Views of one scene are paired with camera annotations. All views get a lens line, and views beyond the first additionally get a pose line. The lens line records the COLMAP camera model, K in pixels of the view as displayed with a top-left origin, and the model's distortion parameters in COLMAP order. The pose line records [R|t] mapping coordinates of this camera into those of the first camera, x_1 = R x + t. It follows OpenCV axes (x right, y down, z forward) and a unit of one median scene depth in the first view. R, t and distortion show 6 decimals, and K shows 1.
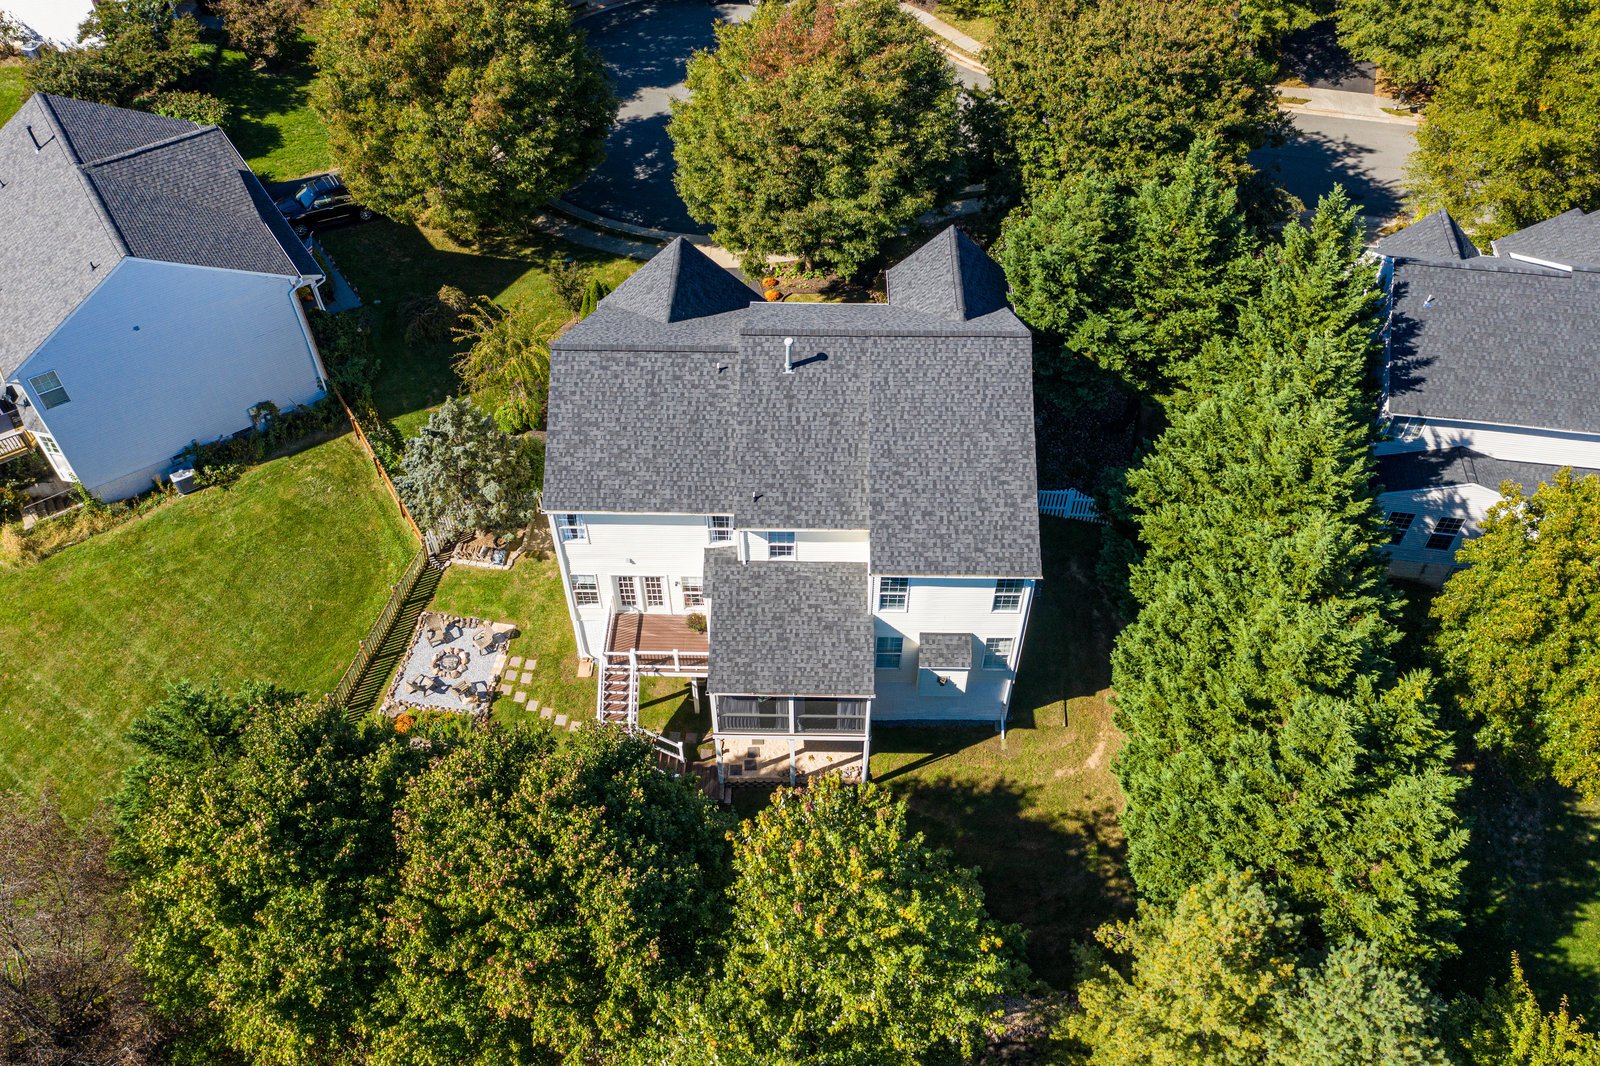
lens RADIAL K [[1280.7, 0, 798.3], [0, 1280.7, 531.7], [0, 0, 1]] dist [-0.000084, 0.003654]
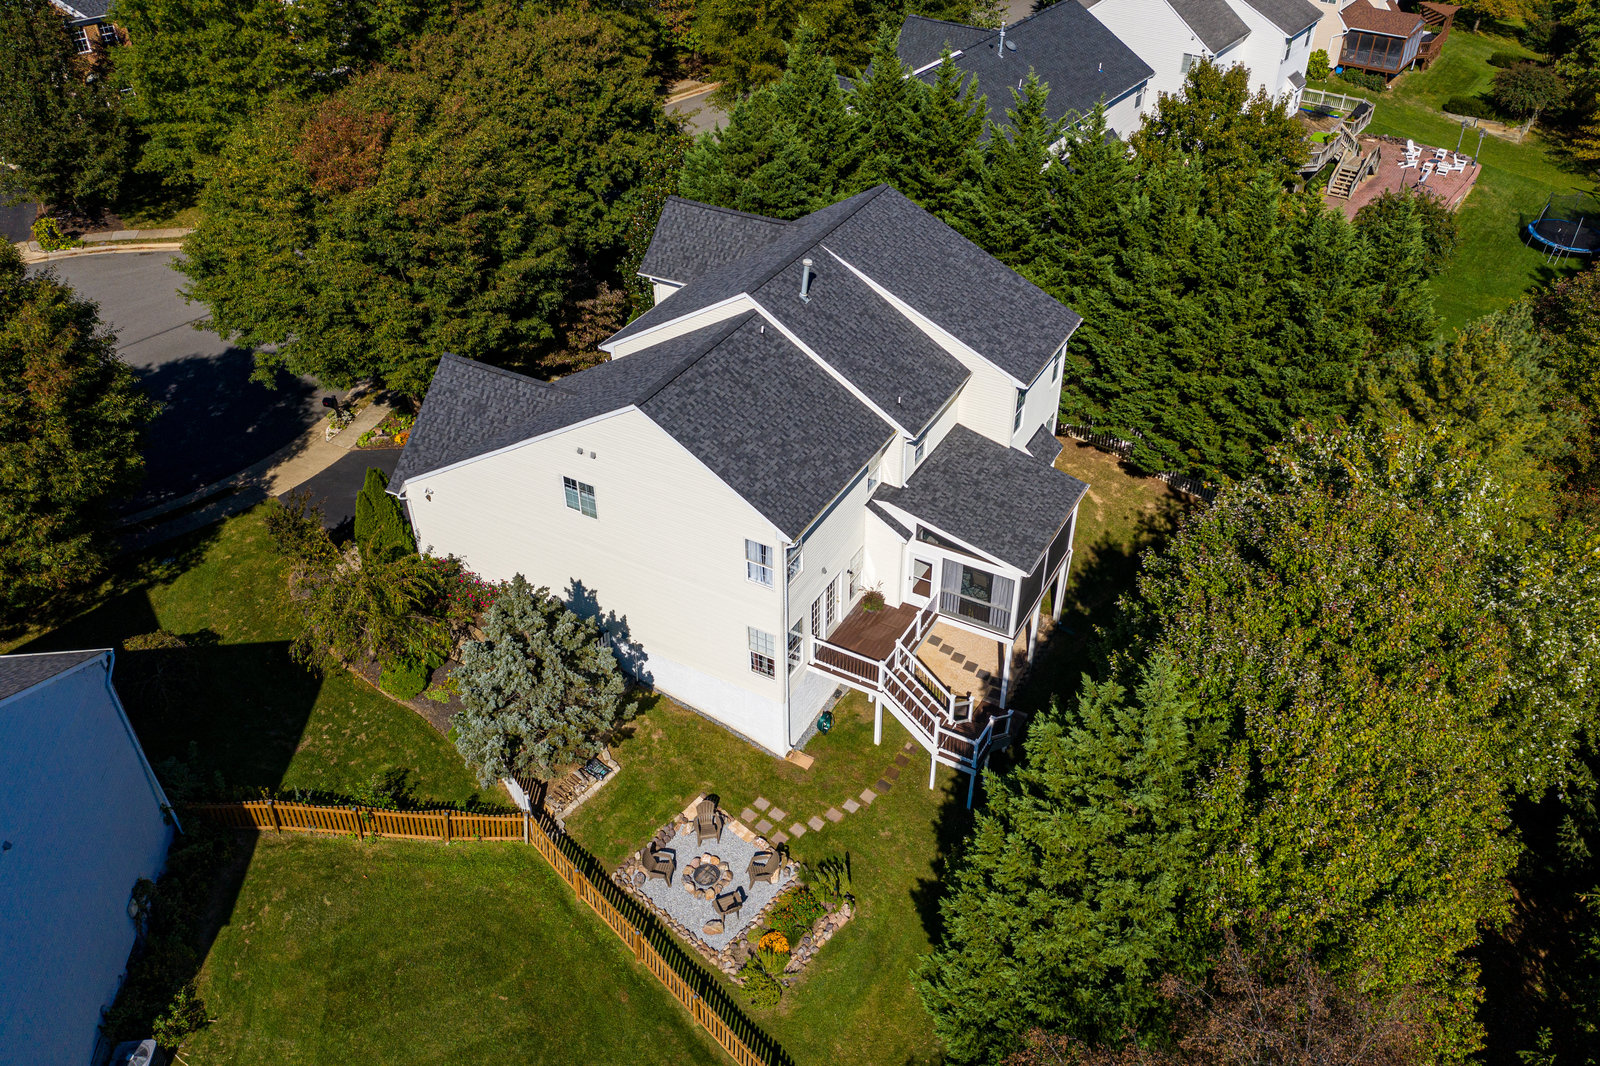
lens RADIAL K [[1280.7, 0, 801.0], [0, 1280.7, 526.1], [0, 0, 1]] dist [-0.000084, 0.003654]
pose [[0.468340, -0.528365, 0.708158, -0.692990], [0.656711, 0.744362, 0.121062, -0.108729], [-0.591091, 0.408358, 0.695598, 0.374209]]
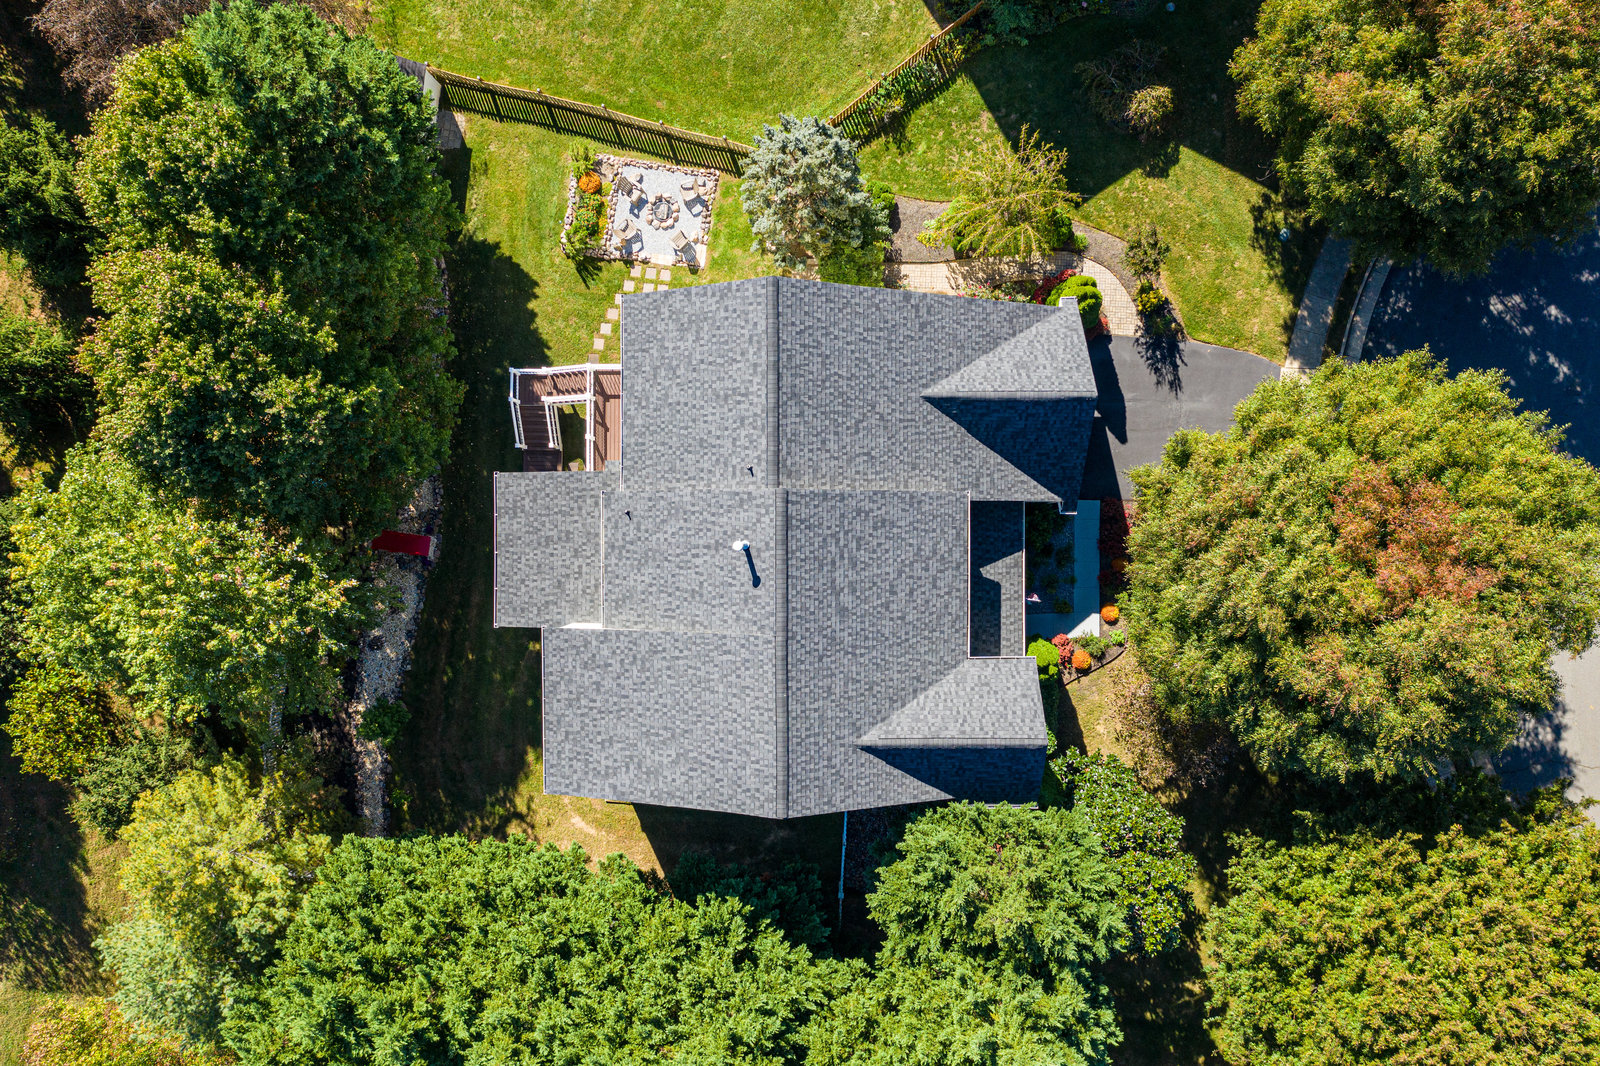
lens RADIAL K [[1280.7, 0, 803.9], [0, 1280.7, 525.4], [0, 0, 1]] dist [-0.000084, 0.003654]
pose [[0.024846, 0.999688, 0.002393, -0.020008], [-0.726038, 0.016399, 0.687459, -0.707313], [0.687205, -0.018818, 0.726220, 0.337474]]
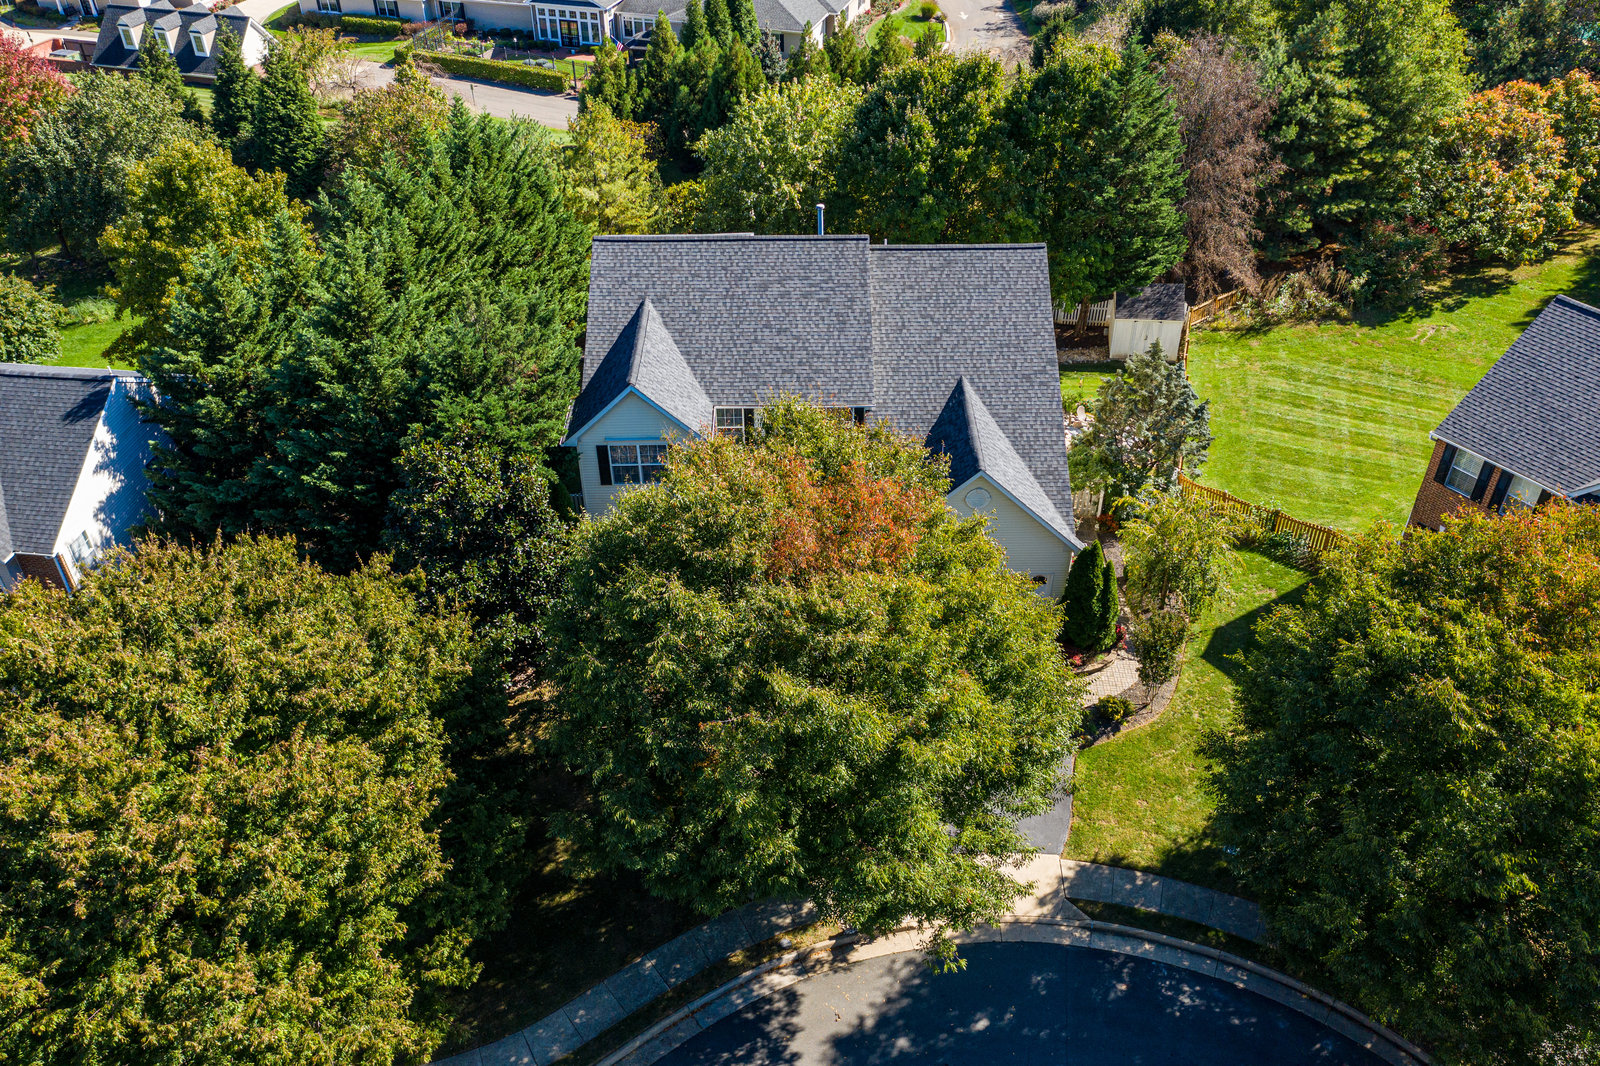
lens RADIAL K [[1280.7, 0, 795.5], [0, 1280.7, 532.8], [0, 0, 1]] dist [-0.000084, 0.003654]
pose [[-0.999440, 0.024720, -0.022545, 0.041748], [-0.020104, 0.094868, 0.995287, -1.085064], [0.026742, 0.995183, -0.094318, 1.241288]]
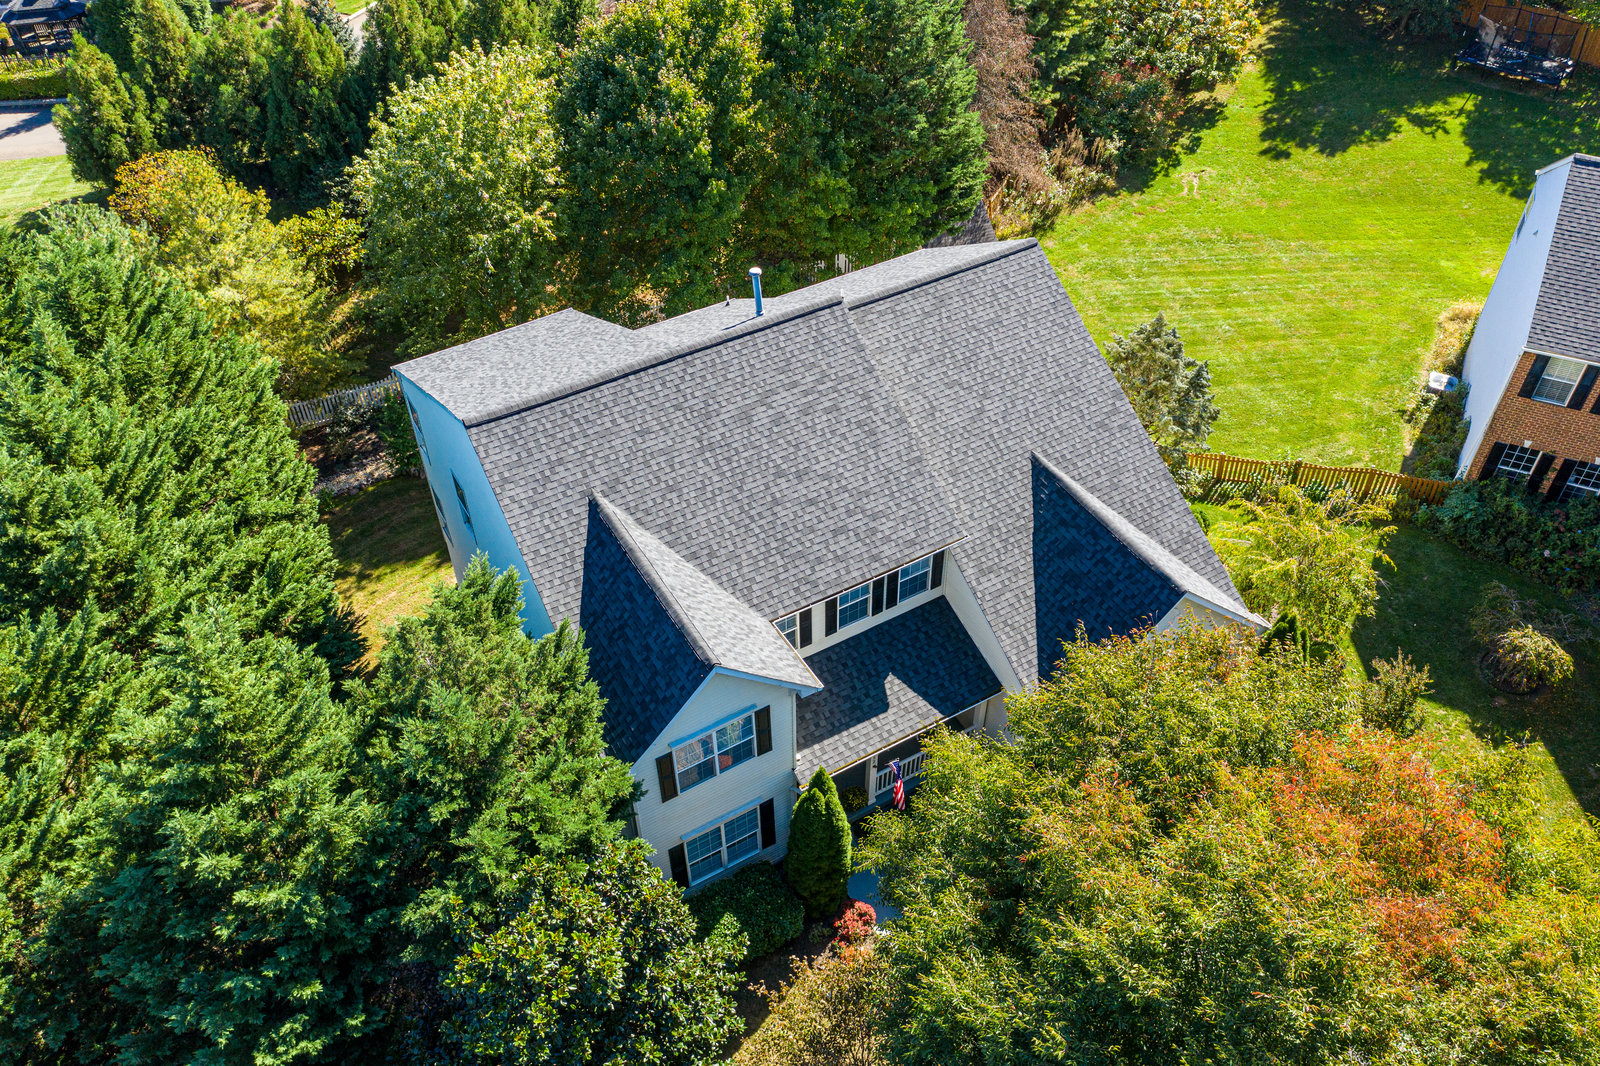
lens RADIAL K [[1280.7, 0, 794.1], [0, 1280.7, 528.8], [0, 0, 1]] dist [-0.000084, 0.003654]
pose [[-0.849501, 0.369657, -0.376434, 0.282960], [-0.381792, 0.061705, 0.922186, -0.748046], [0.364120, 0.927117, 0.088713, 0.970168]]
